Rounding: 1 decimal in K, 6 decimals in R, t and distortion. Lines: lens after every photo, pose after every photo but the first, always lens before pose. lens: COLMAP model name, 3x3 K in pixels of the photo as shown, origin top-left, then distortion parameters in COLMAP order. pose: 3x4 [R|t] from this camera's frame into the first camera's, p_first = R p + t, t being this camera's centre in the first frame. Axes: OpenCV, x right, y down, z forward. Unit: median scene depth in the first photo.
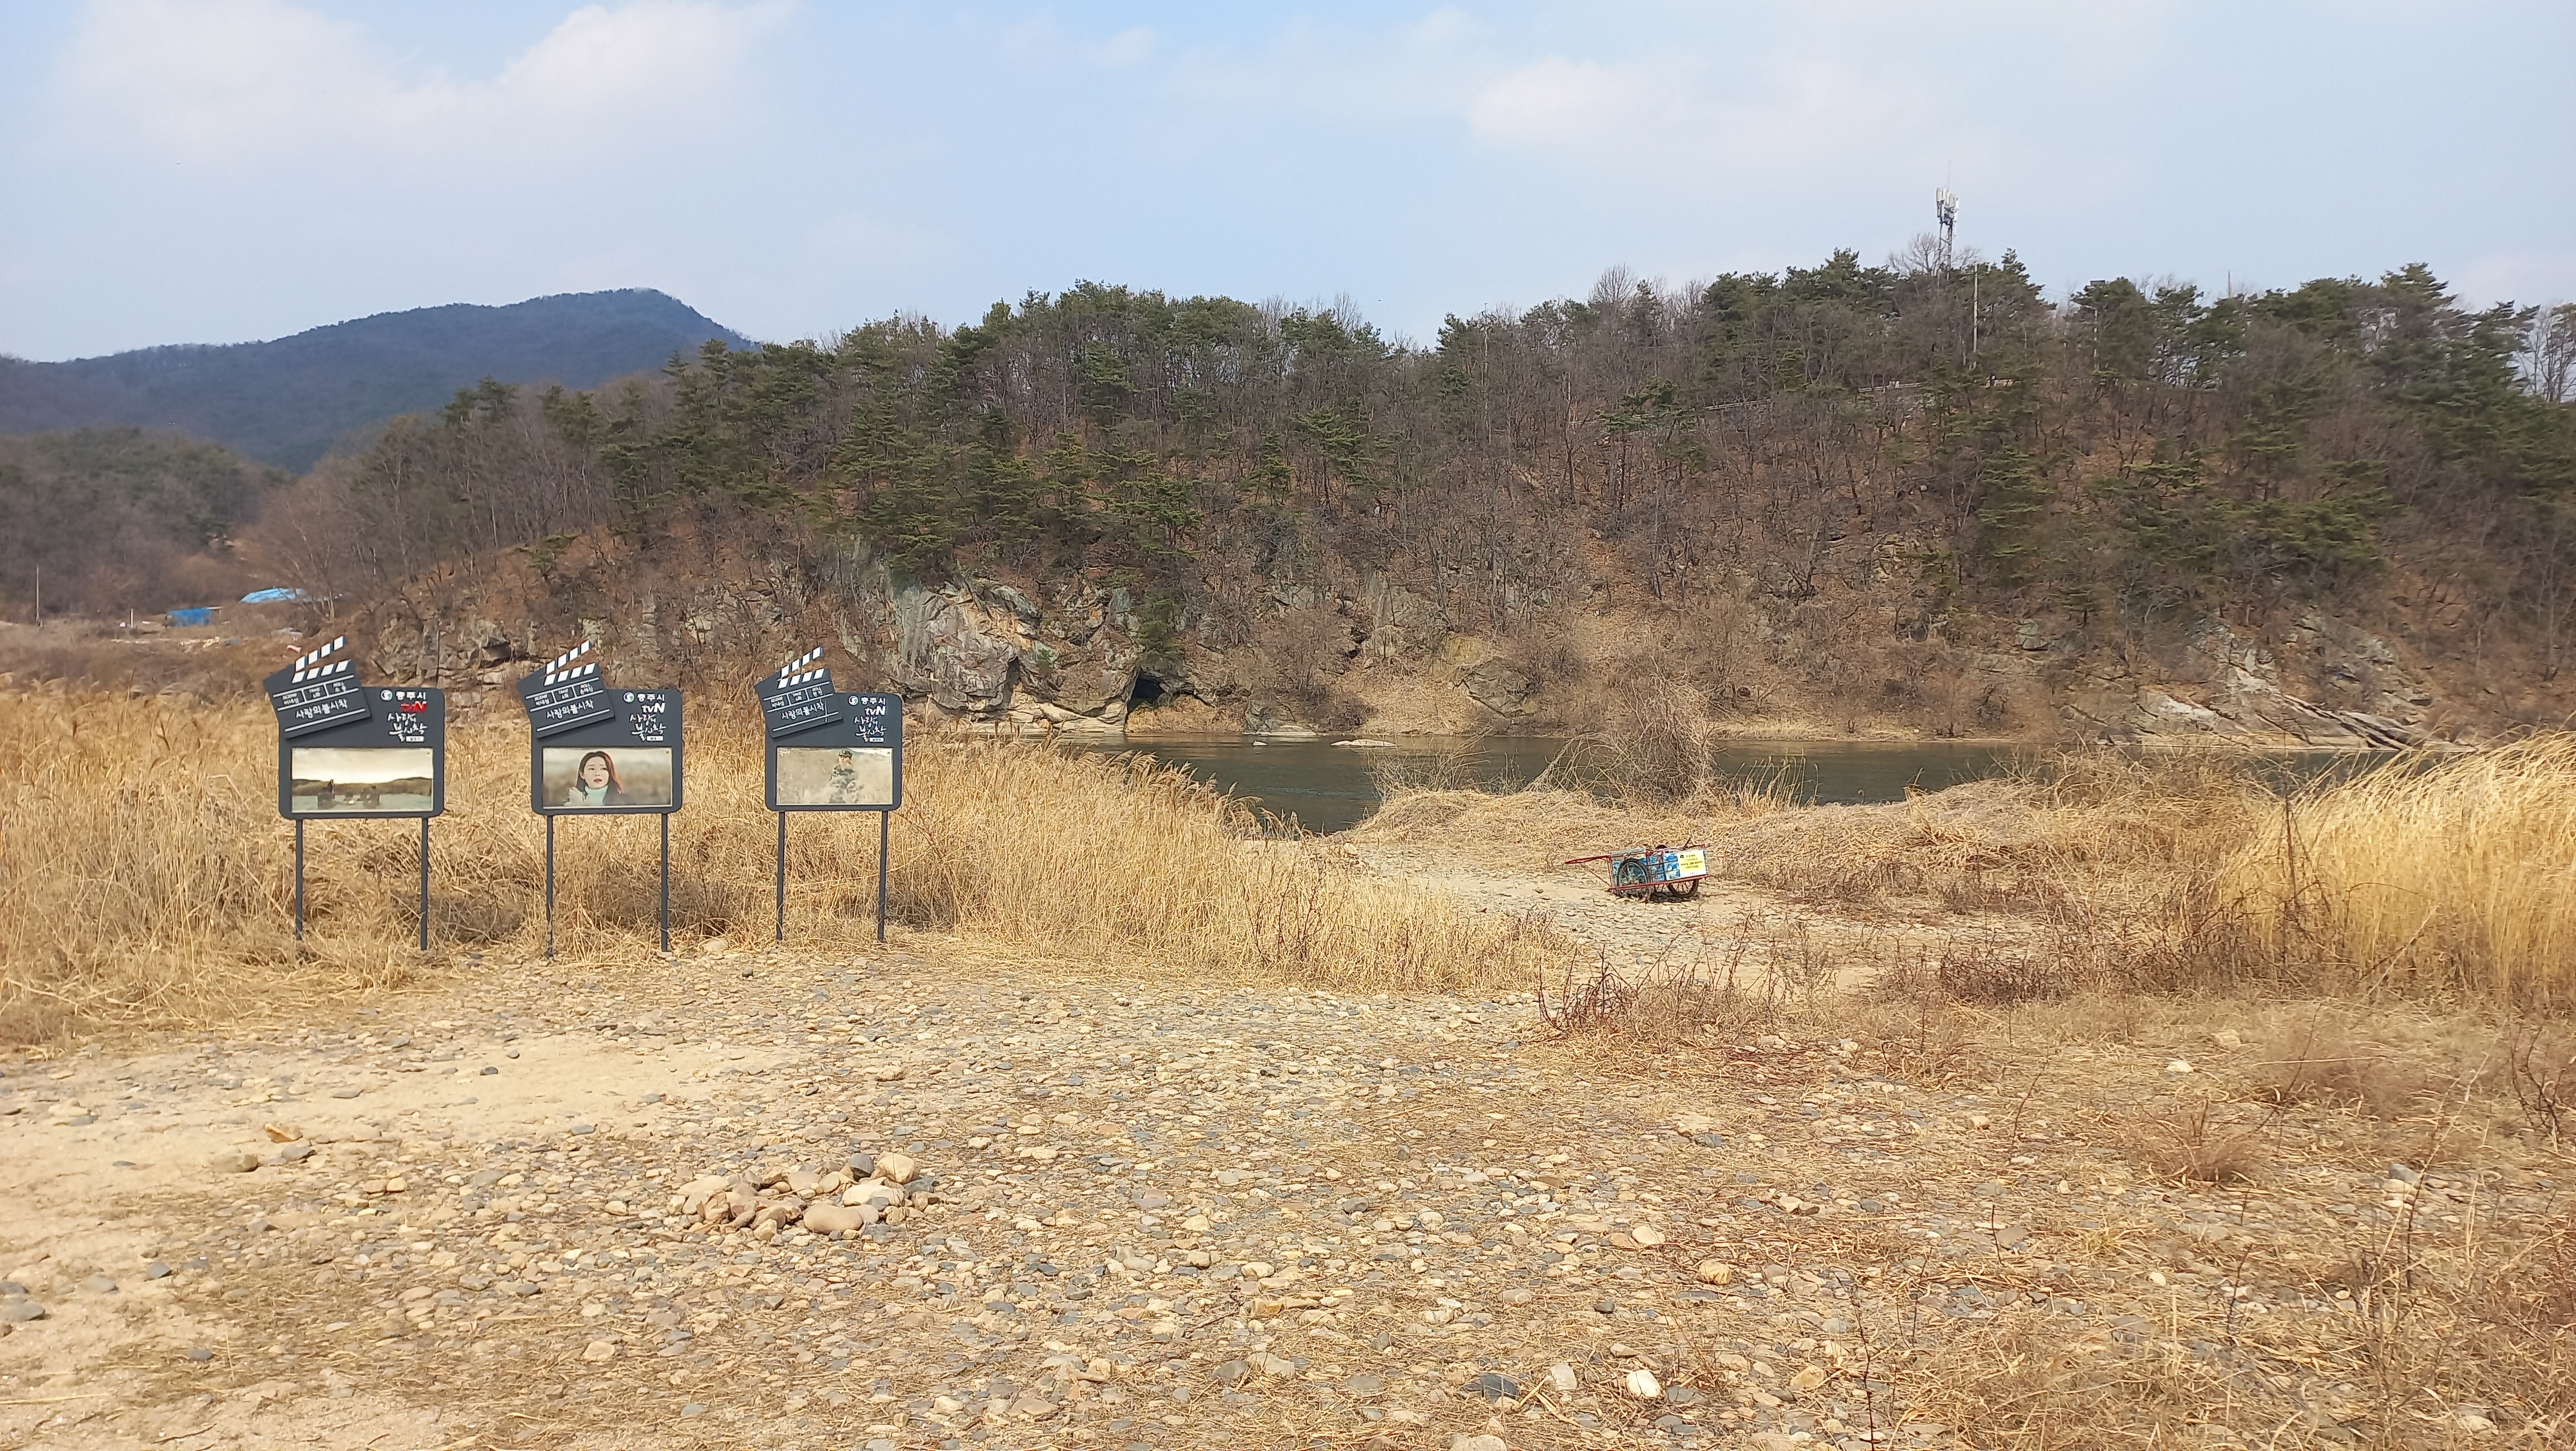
lens RADIAL K [[1856.9, 0, 1289.6], [0, 1856.9, 725.4], [0, 0, 1]] dist [0.027955, -0.001441]
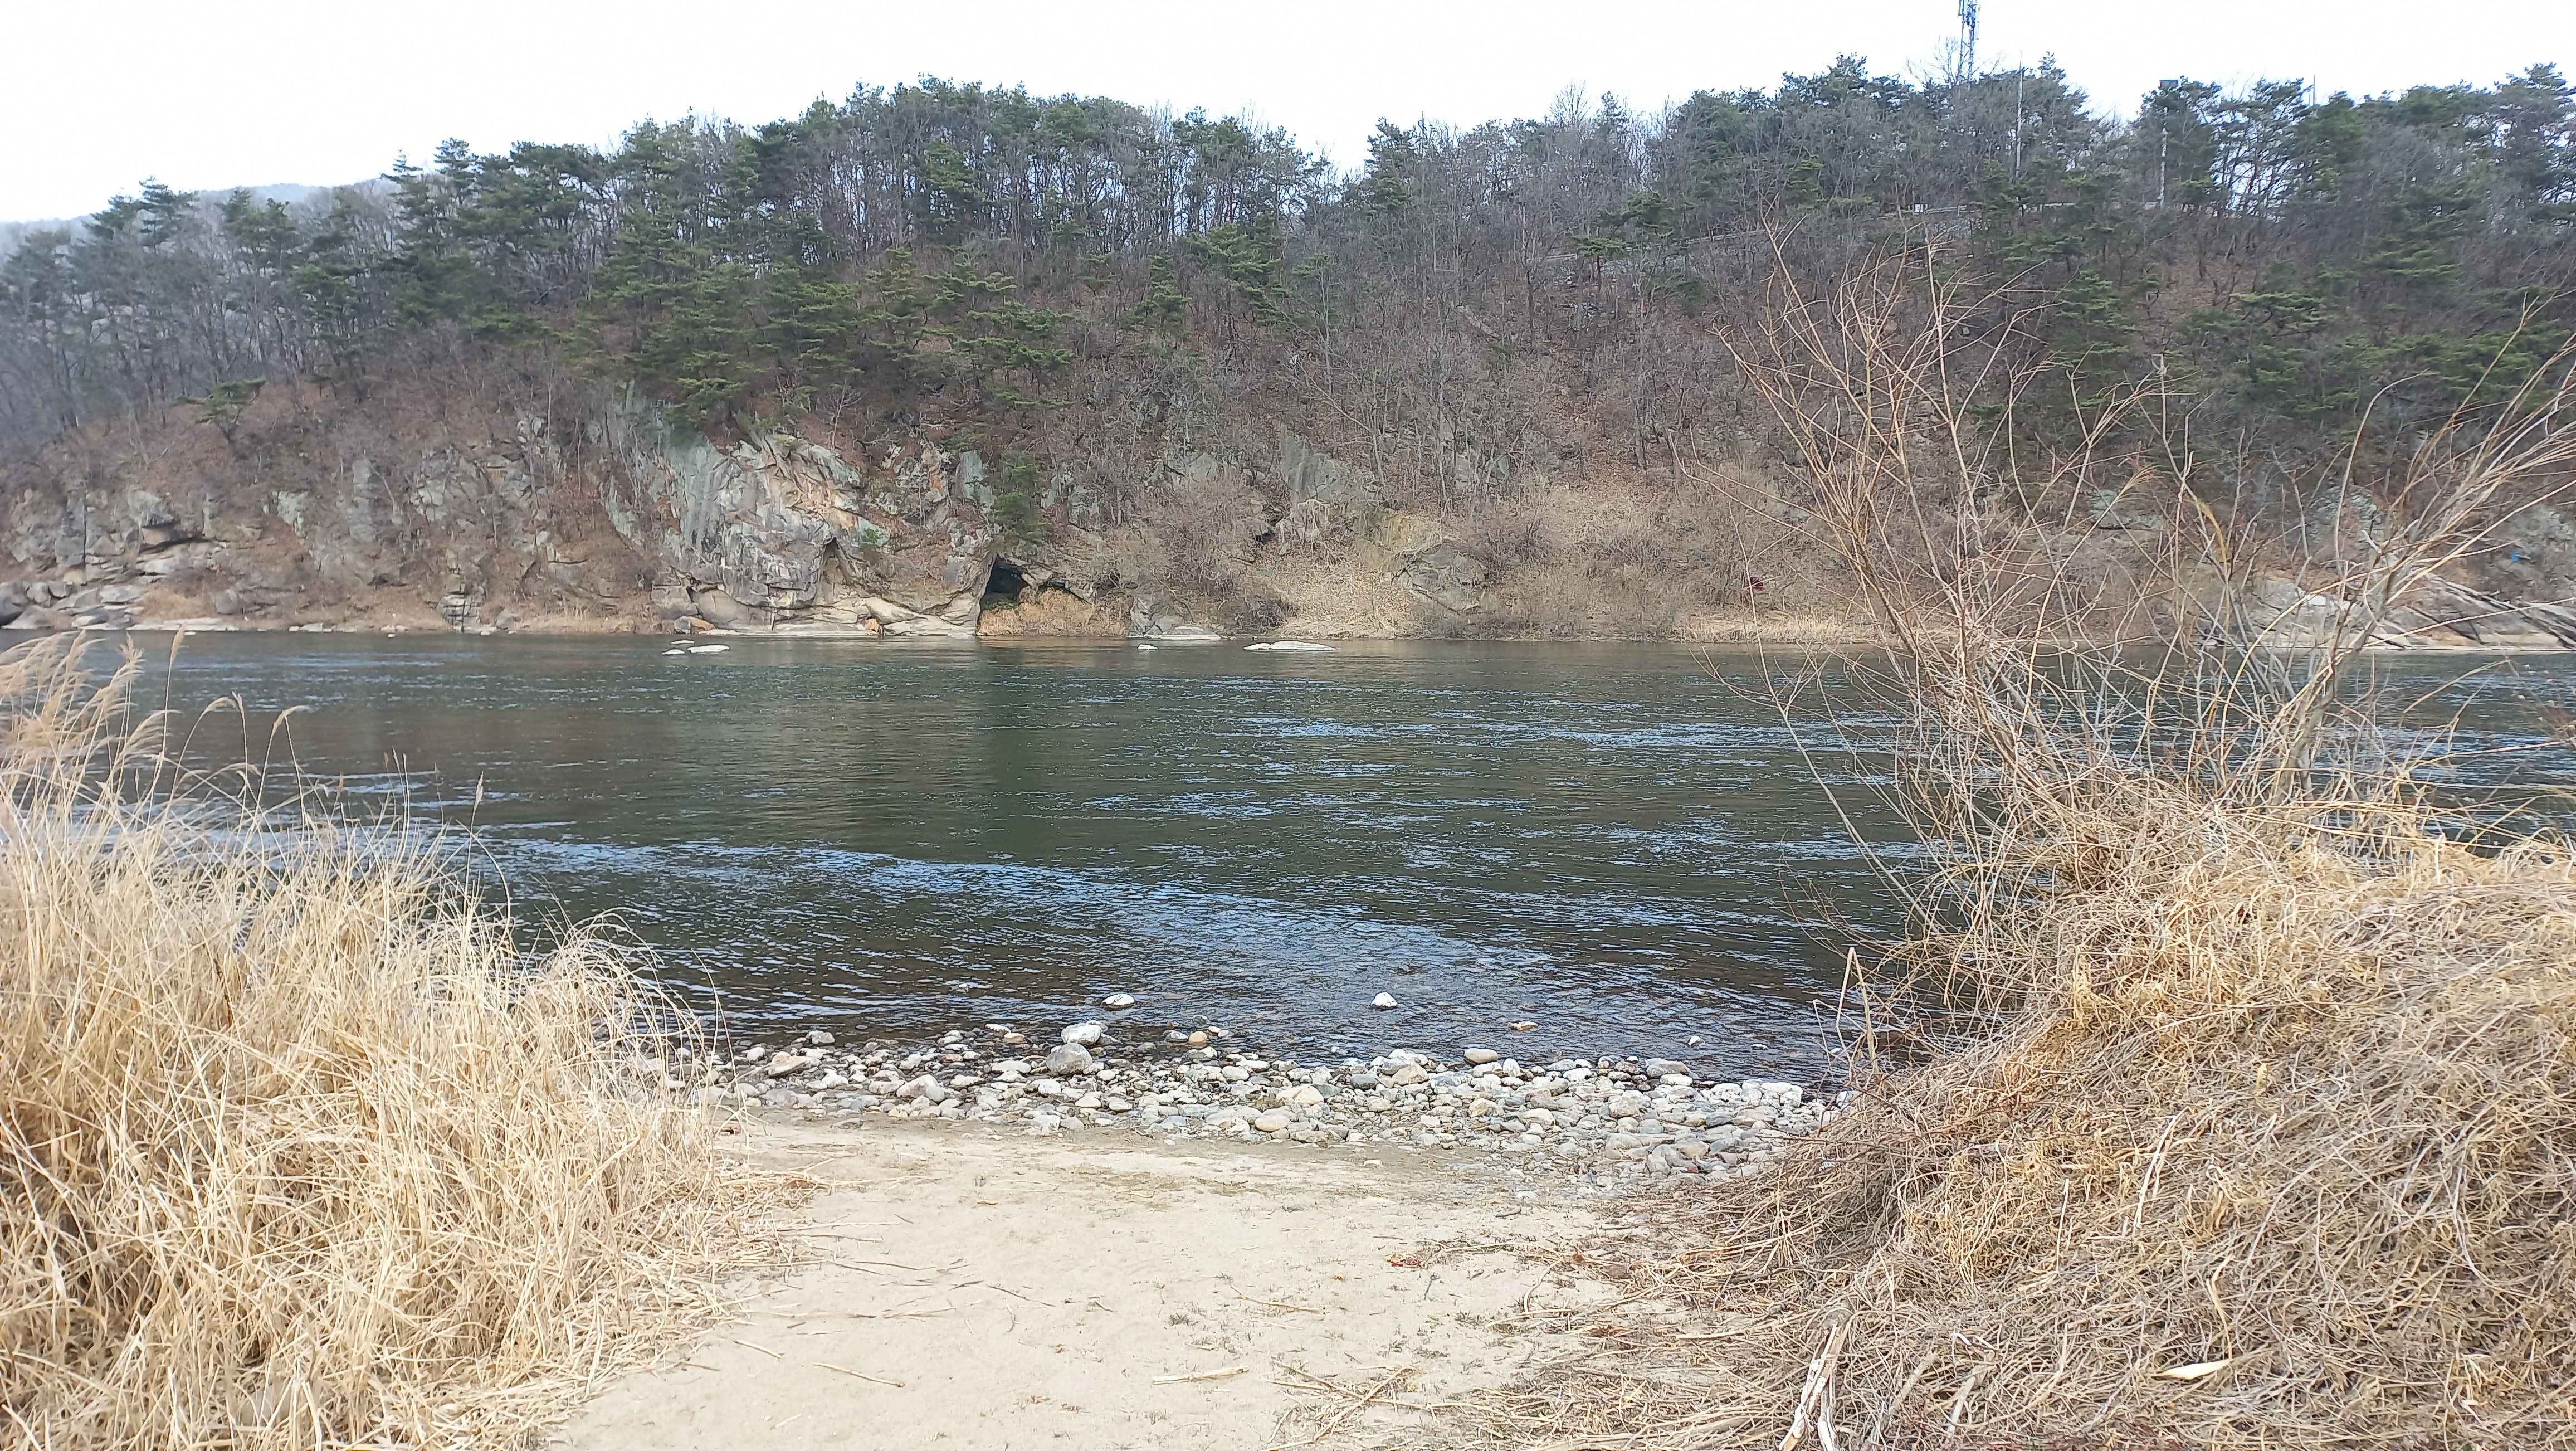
lens RADIAL K [[1843.9, 0, 1279.9], [0, 1843.9, 790.2], [0, 0, 1]] dist [0.030182, -0.004151]
pose [[0.998773, -0.006558, 0.049086, 0.000424], [0.002460, 0.996540, 0.083082, 0.004155], [-0.049461, -0.082859, 0.995333, 0.203506]]
